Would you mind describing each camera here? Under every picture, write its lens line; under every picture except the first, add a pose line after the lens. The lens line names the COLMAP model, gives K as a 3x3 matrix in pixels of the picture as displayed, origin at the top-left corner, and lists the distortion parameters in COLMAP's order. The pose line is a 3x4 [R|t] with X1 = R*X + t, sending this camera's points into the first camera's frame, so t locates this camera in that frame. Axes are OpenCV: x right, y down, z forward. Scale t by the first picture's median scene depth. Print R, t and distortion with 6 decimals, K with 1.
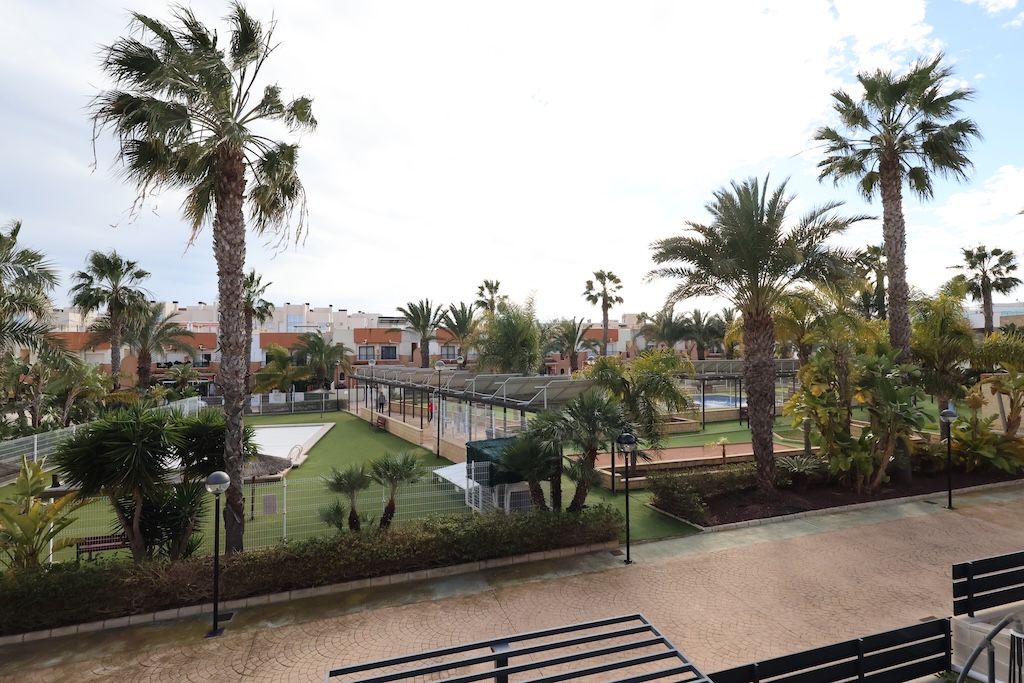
lens RADIAL K [[481.5, 0, 502.0], [0, 481.5, 340.5], [0, 0, 1]] dist [0.010715, -0.000722]
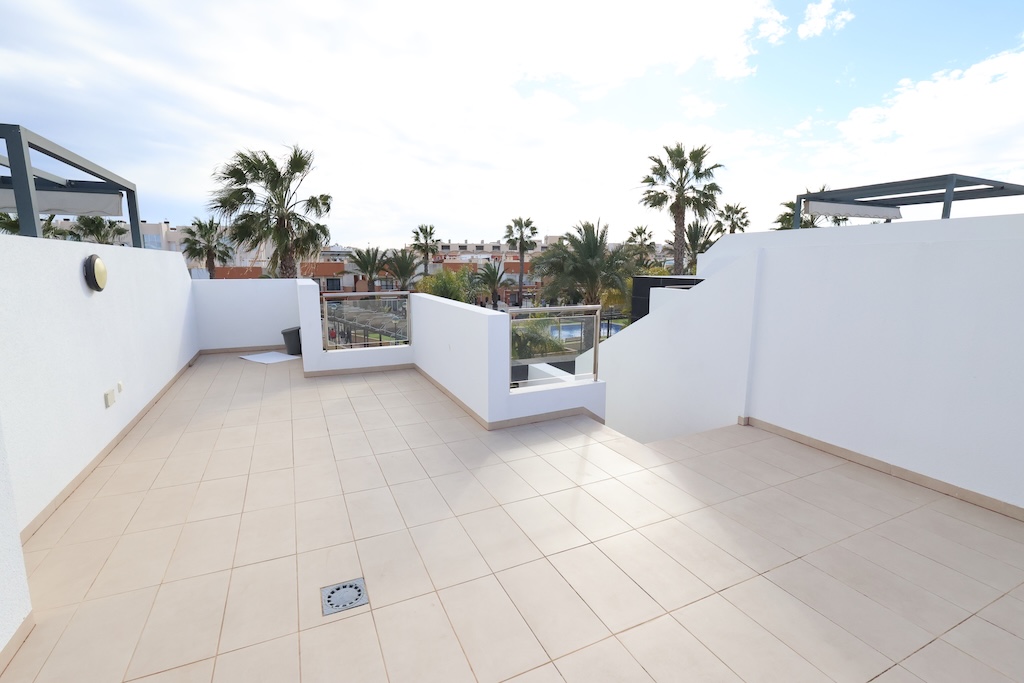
lens RADIAL K [[474.6, 0, 513.0], [0, 474.6, 346.7], [0, 0, 1]] dist [-0.006666, -0.000352]
pose [[0.985777, -0.013401, 0.167521, -0.023443], [-0.020739, 0.979496, 0.200392, -0.166869], [-0.166772, -0.201016, 0.965287, -0.451947]]
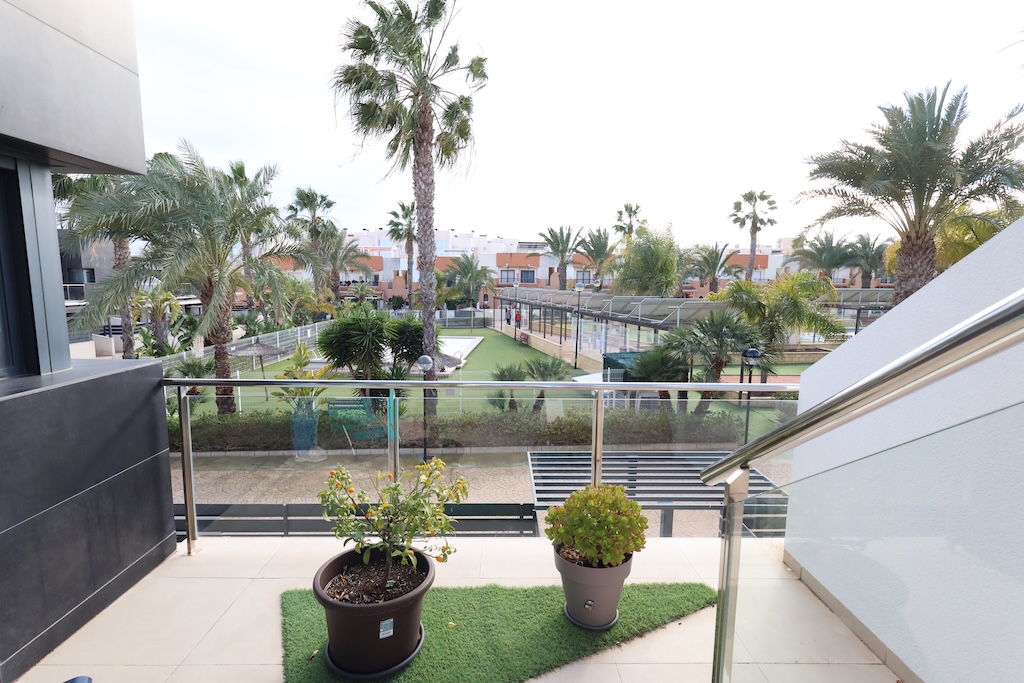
lens RADIAL K [[481.5, 0, 513.7], [0, 481.5, 342.6], [0, 0, 1]] dist [0.010715, -0.000722]
pose [[0.969105, 0.049198, -0.241691, -0.003619], [-0.010789, 0.987423, 0.157734, 0.006664], [0.246411, -0.150253, 0.957447, -0.123535]]
